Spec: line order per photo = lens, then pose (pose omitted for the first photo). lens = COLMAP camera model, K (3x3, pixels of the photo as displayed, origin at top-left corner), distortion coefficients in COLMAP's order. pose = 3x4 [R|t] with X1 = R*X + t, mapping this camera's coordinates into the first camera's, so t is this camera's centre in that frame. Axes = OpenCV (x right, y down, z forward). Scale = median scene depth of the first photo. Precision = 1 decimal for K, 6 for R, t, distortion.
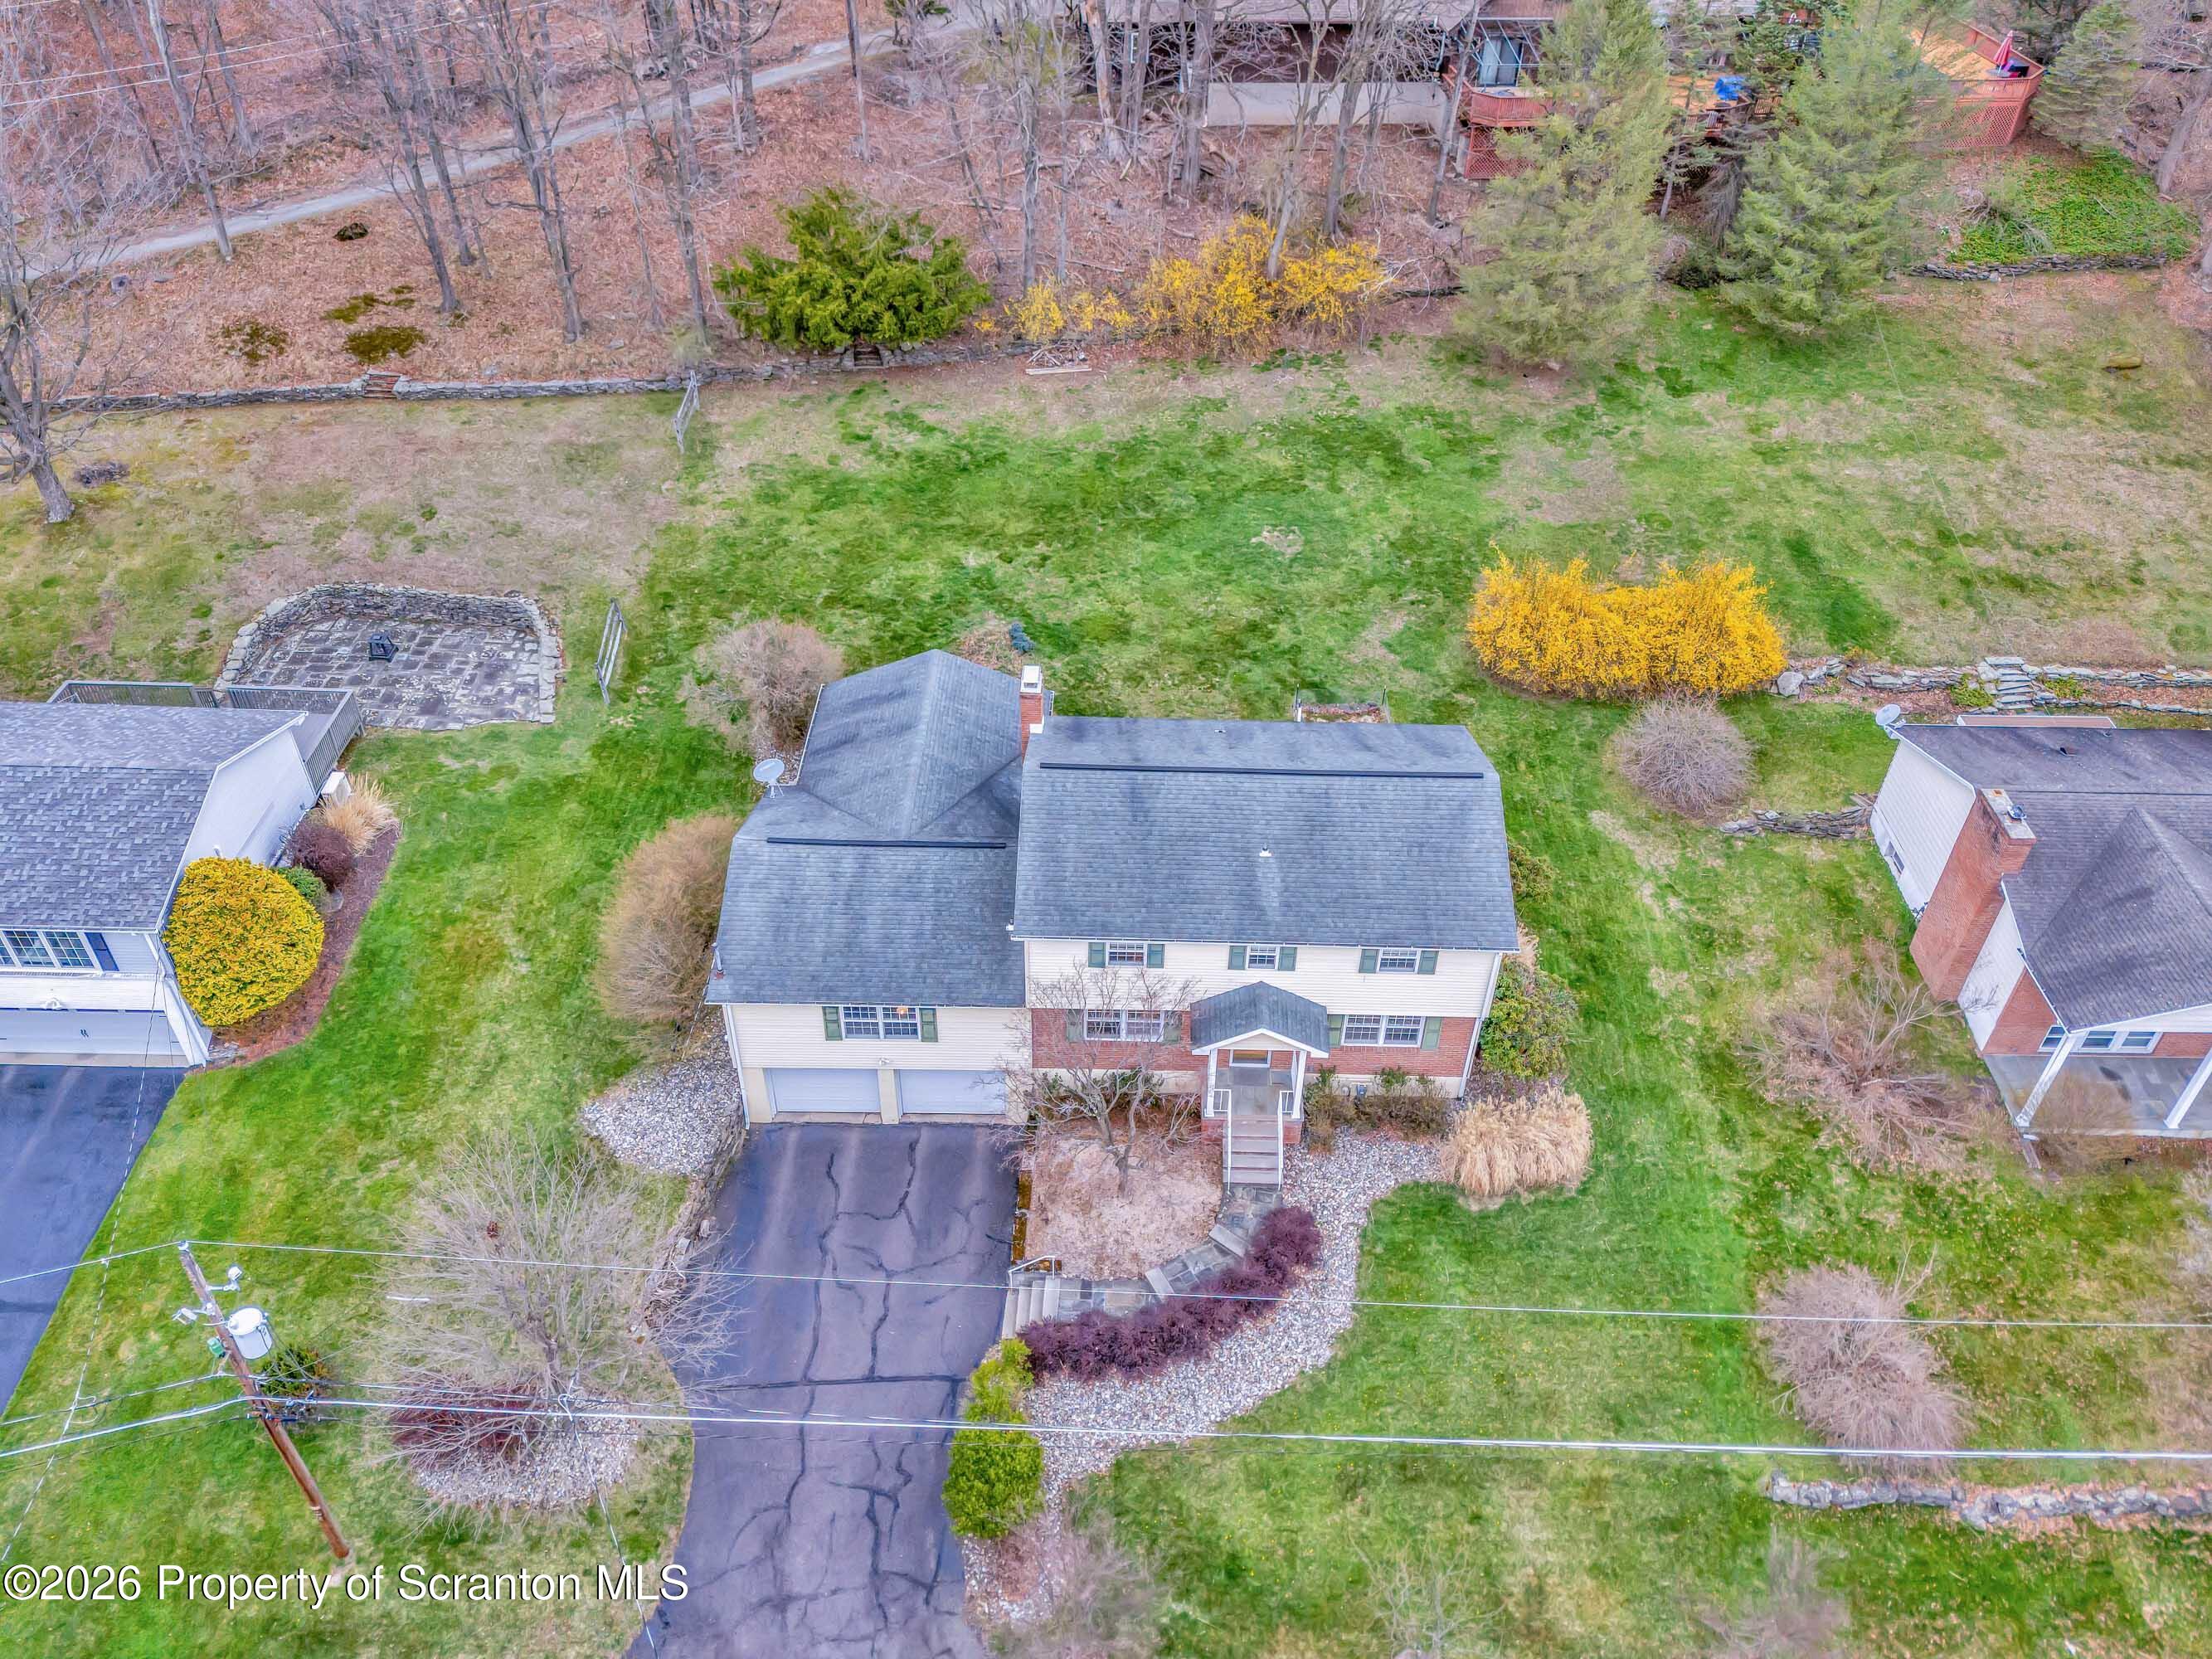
lens RADIAL K [[1668.2, 0, 1167.1], [0, 1668.2, 805.3], [0, 0, 1]] dist [0.056725, -0.031917]
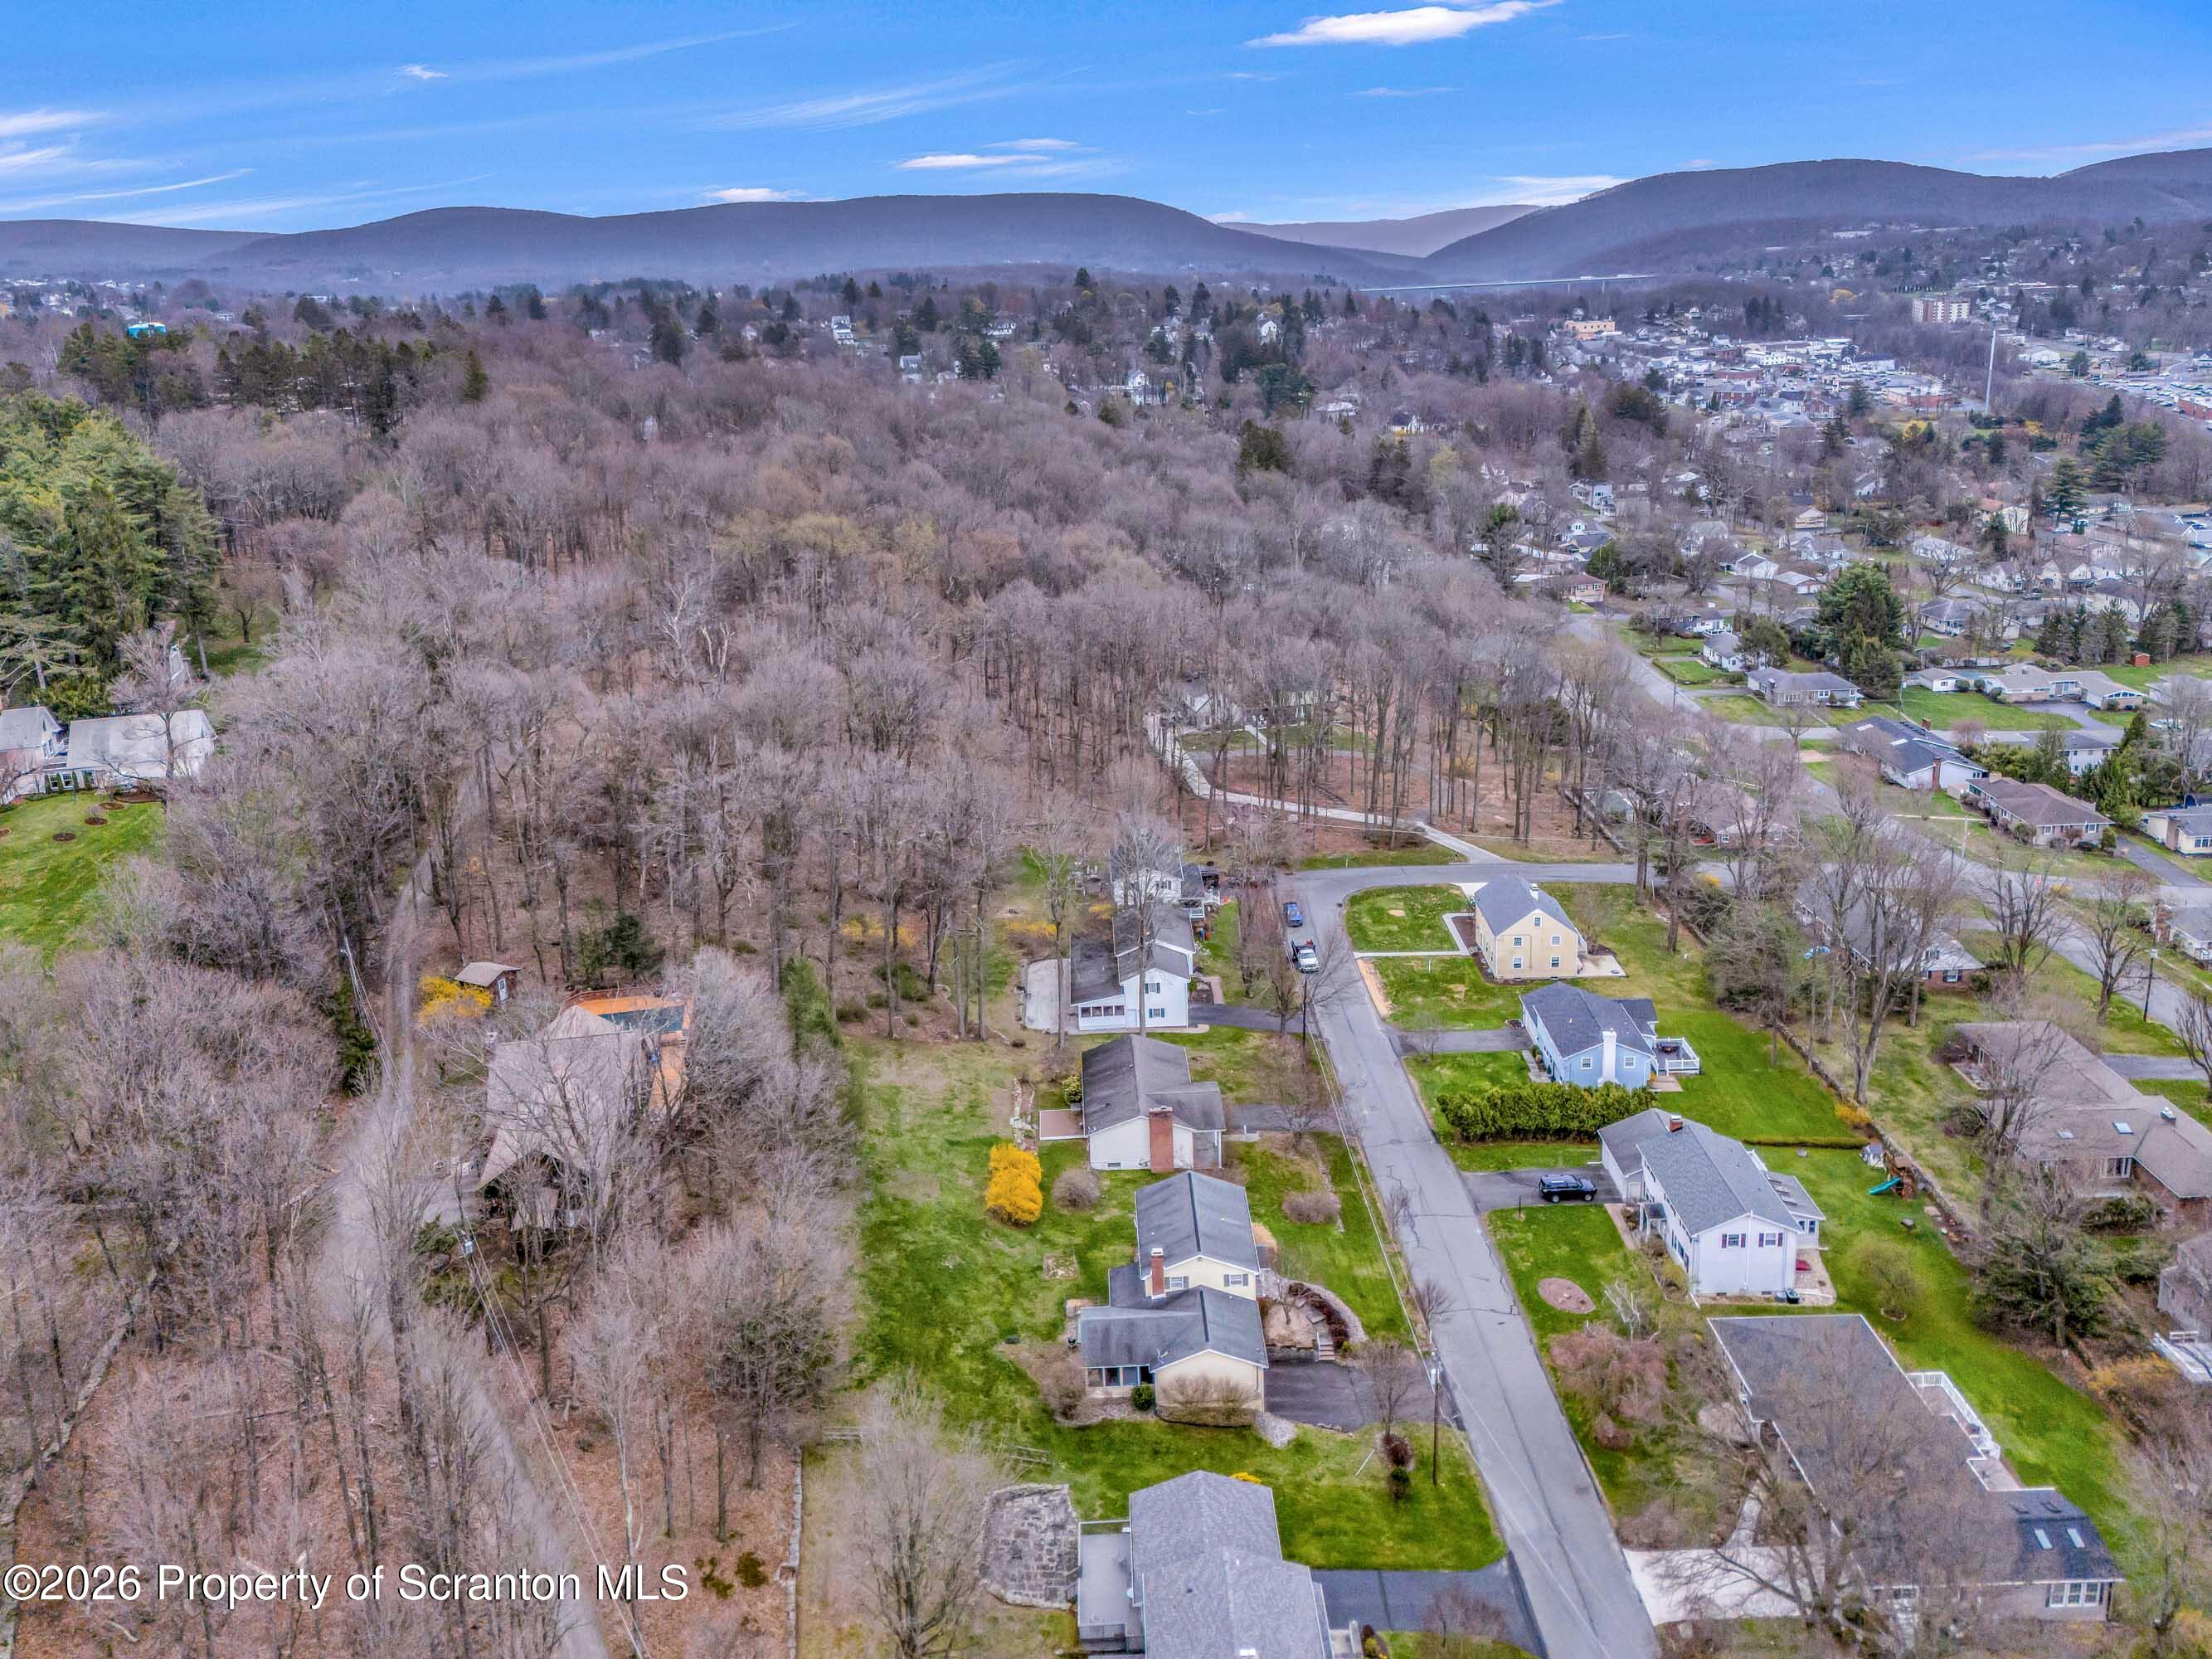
lens RADIAL K [[1731.2, 0, 1121.7], [0, 1731.2, 747.4], [0, 0, 1]] dist [0.072041, -0.090120]
pose [[-0.022415, -0.327909, 0.944443, -2.028885], [0.653147, 0.710405, 0.262152, -1.176501], [-0.756899, 0.622737, 0.198249, -0.062930]]
